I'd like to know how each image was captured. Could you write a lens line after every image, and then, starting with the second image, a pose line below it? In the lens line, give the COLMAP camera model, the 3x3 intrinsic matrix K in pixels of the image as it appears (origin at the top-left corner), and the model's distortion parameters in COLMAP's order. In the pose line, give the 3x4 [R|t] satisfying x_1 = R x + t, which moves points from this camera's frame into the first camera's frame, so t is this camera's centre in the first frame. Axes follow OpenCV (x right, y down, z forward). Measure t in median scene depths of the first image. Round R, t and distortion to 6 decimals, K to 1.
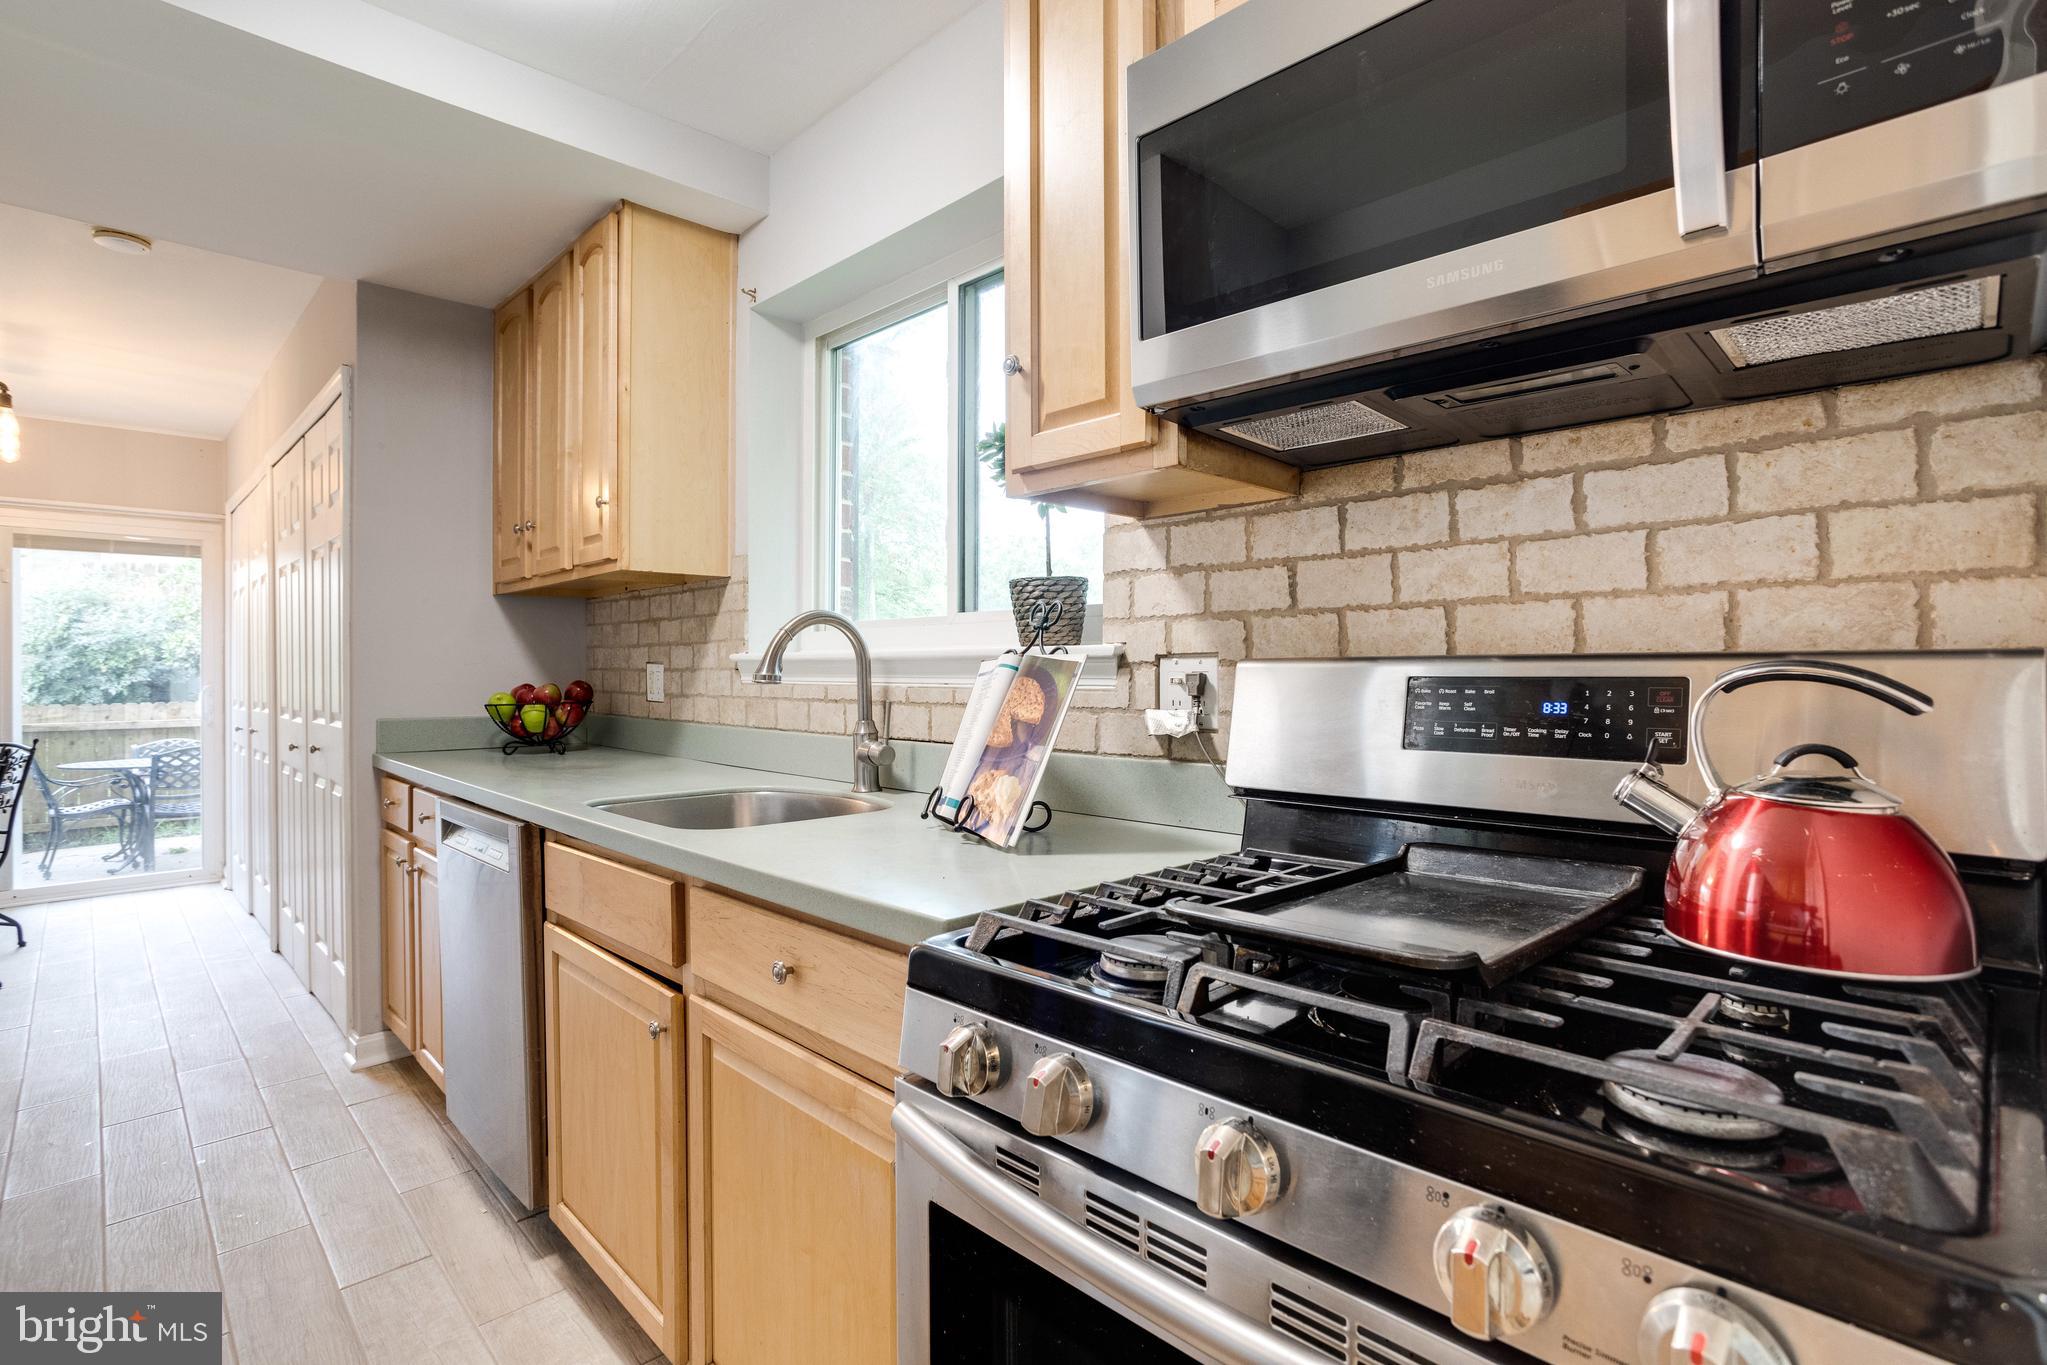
lens RADIAL K [[989.3, 0, 1030.4], [0, 989.3, 669.2], [0, 0, 1]] dist [-0.030689, 0.017648]
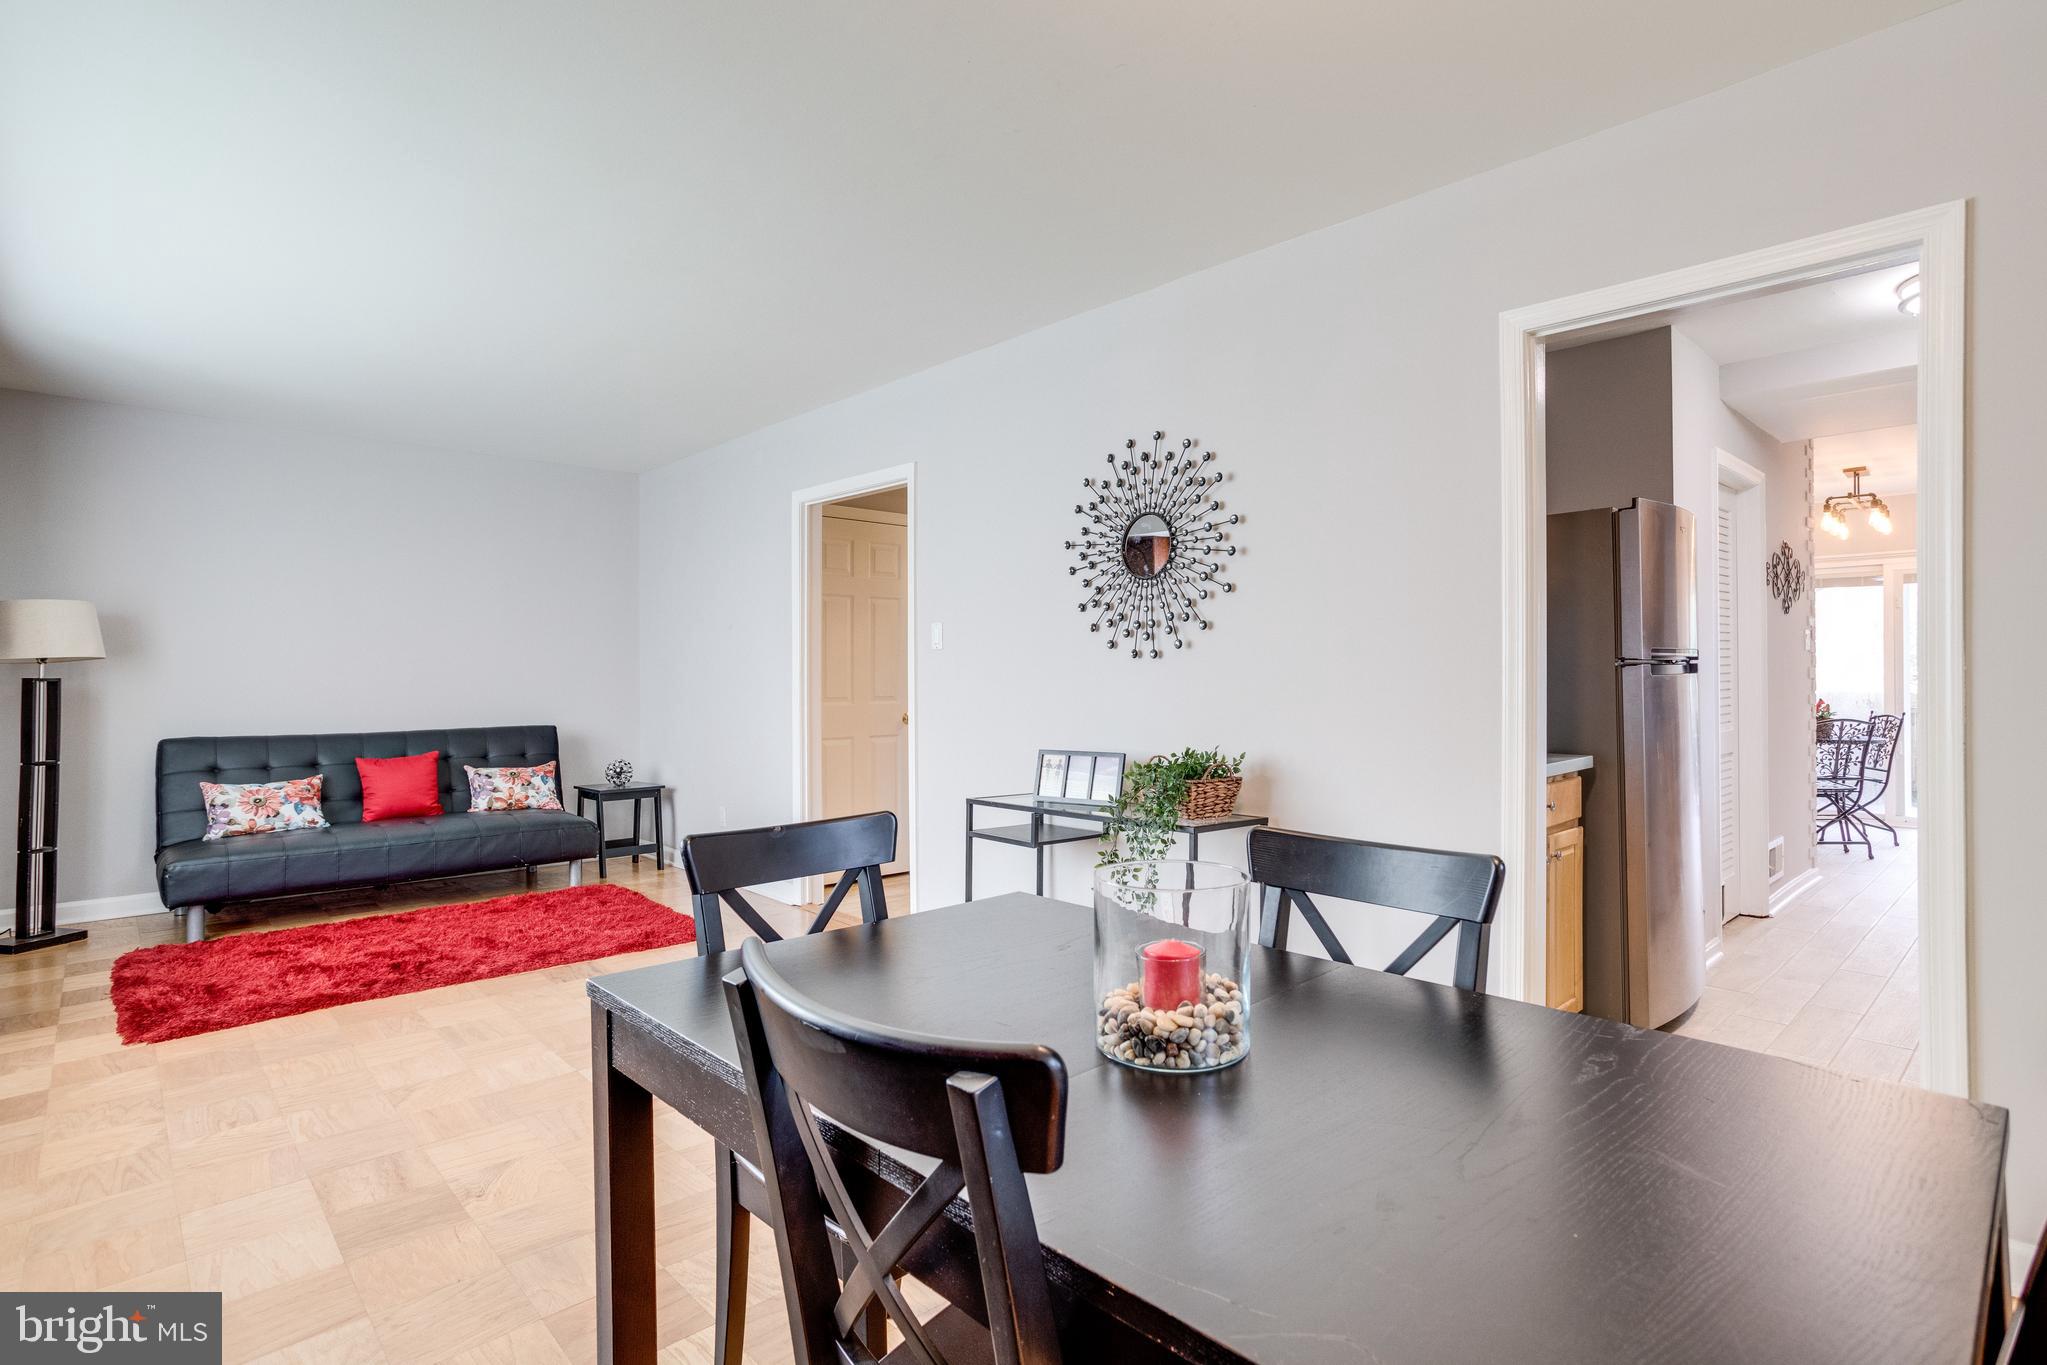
lens RADIAL K [[989.3, 0, 1018.5], [0, 989.3, 669.2], [0, 0, 1]] dist [-0.030689, 0.017648]
pose [[-0.034346, 0.001345, -0.999409, 0.823935], [0.005505, 0.999984, 0.001156, -0.008406], [0.999395, -0.005462, -0.034352, -0.492227]]
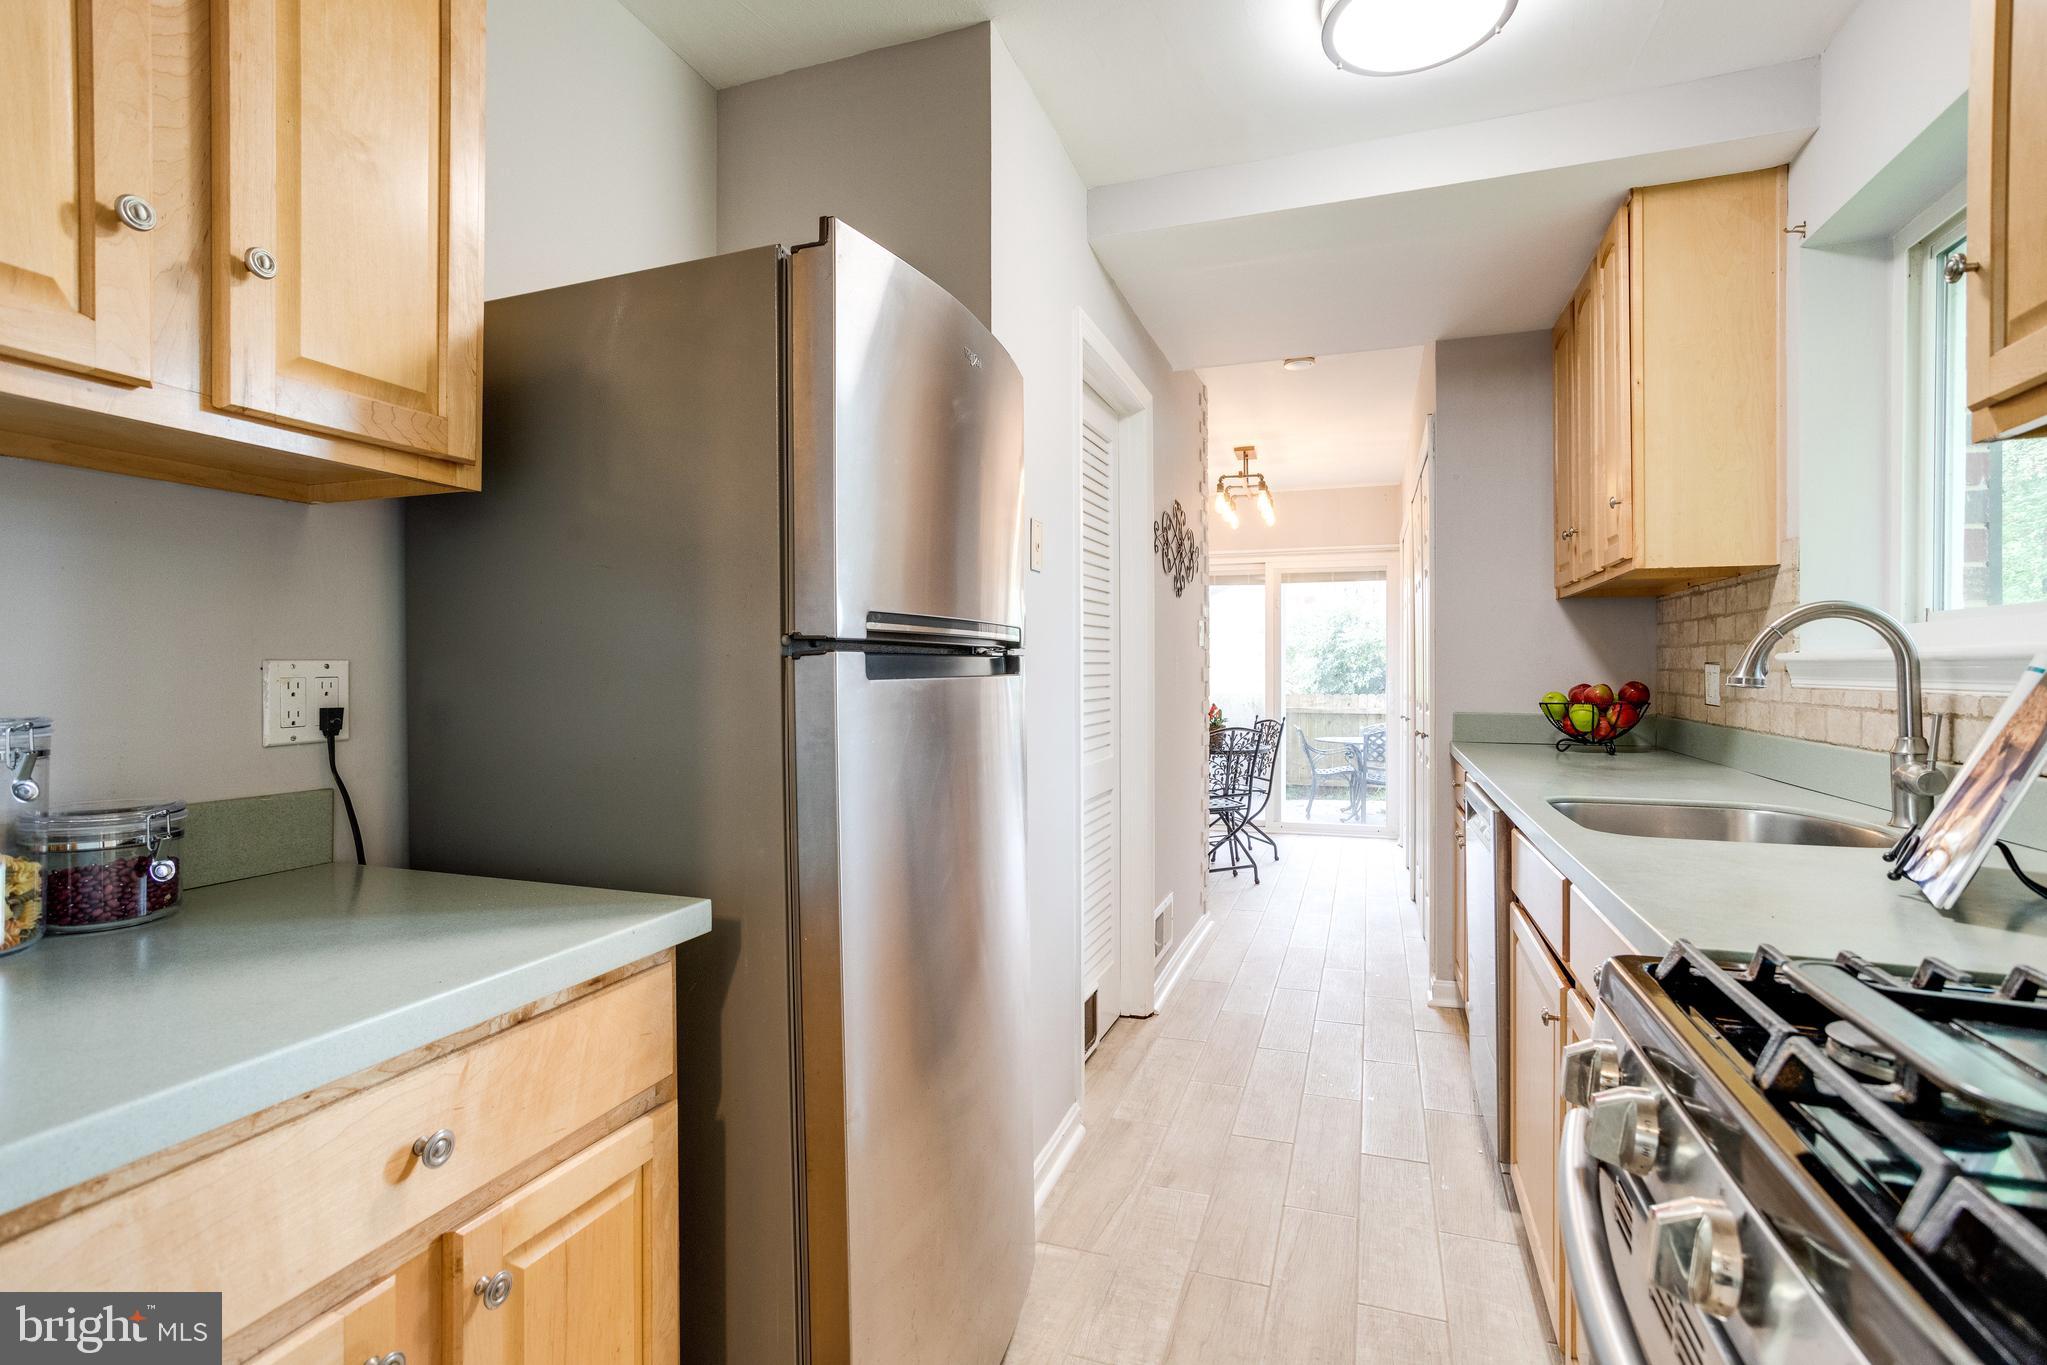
lens RADIAL K [[989.3, 0, 1011.5], [0, 989.3, 670.5], [0, 0, 1]] dist [-0.030689, 0.017648]
pose [[0.435981, 0.003568, -0.899949, 0.160653], [-0.001049, 0.999993, 0.003456, -0.002173], [0.899955, -0.000562, 0.435982, 0.016041]]
